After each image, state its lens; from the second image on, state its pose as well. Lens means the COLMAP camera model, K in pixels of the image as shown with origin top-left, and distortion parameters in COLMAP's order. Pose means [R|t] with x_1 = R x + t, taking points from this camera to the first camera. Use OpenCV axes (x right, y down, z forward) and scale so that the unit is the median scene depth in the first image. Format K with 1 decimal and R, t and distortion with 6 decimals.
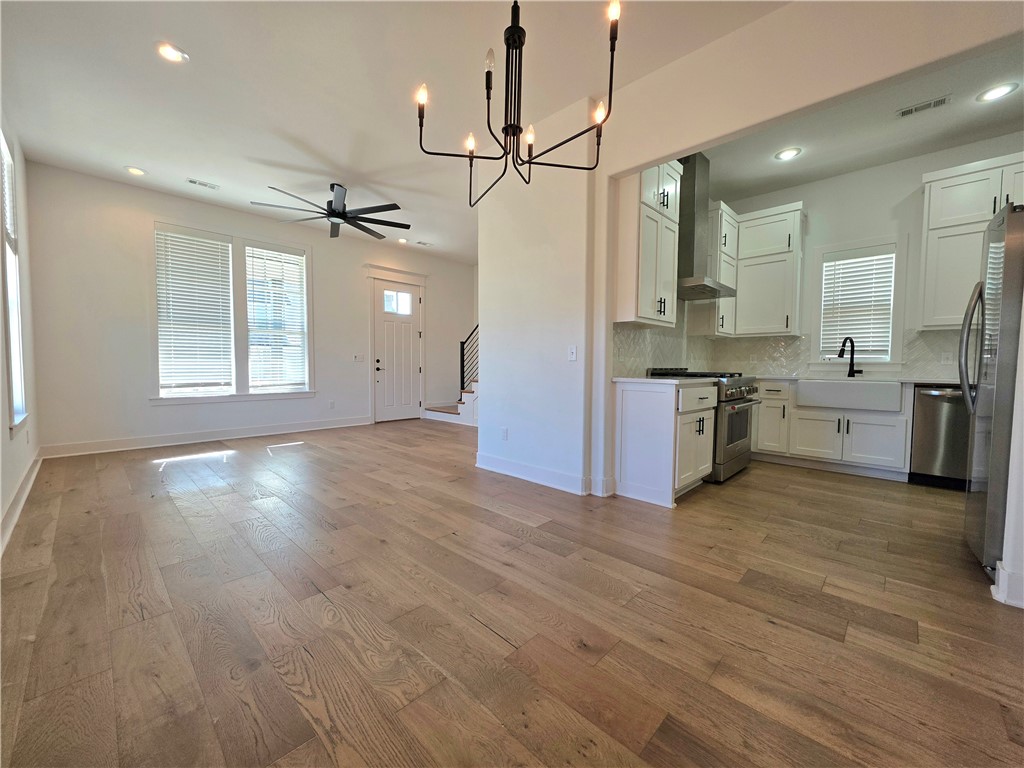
lens RADIAL K [[408.5, 0, 507.7], [0, 408.5, 384.1], [0, 0, 1]] dist [-0.001116, -0.000080]
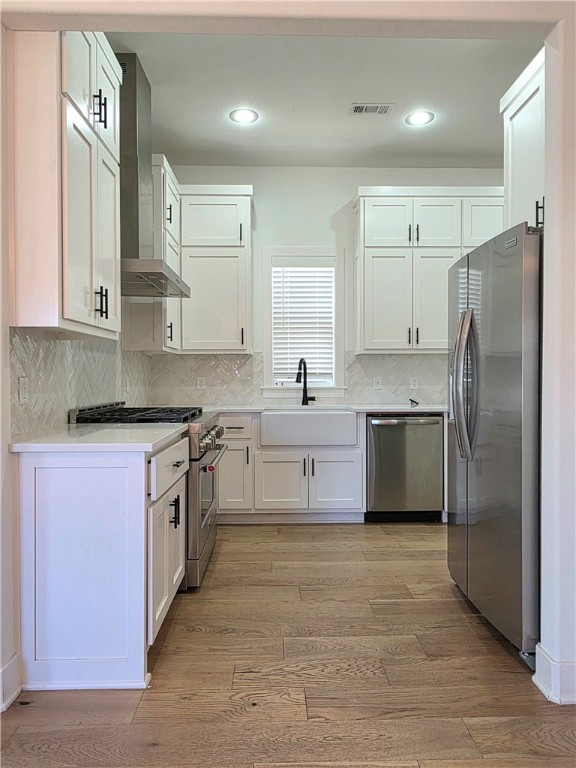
lens RADIAL K [[524.5, 0, 288.0], [0, 524.5, 384.0], [0, 0, 1]] dist [0.001968, 0.000957]
pose [[0.701189, -0.017979, 0.712749, 0.041270], [0.040330, 0.999082, -0.014474, -0.050706], [-0.711834, 0.038894, 0.701270, 0.280478]]
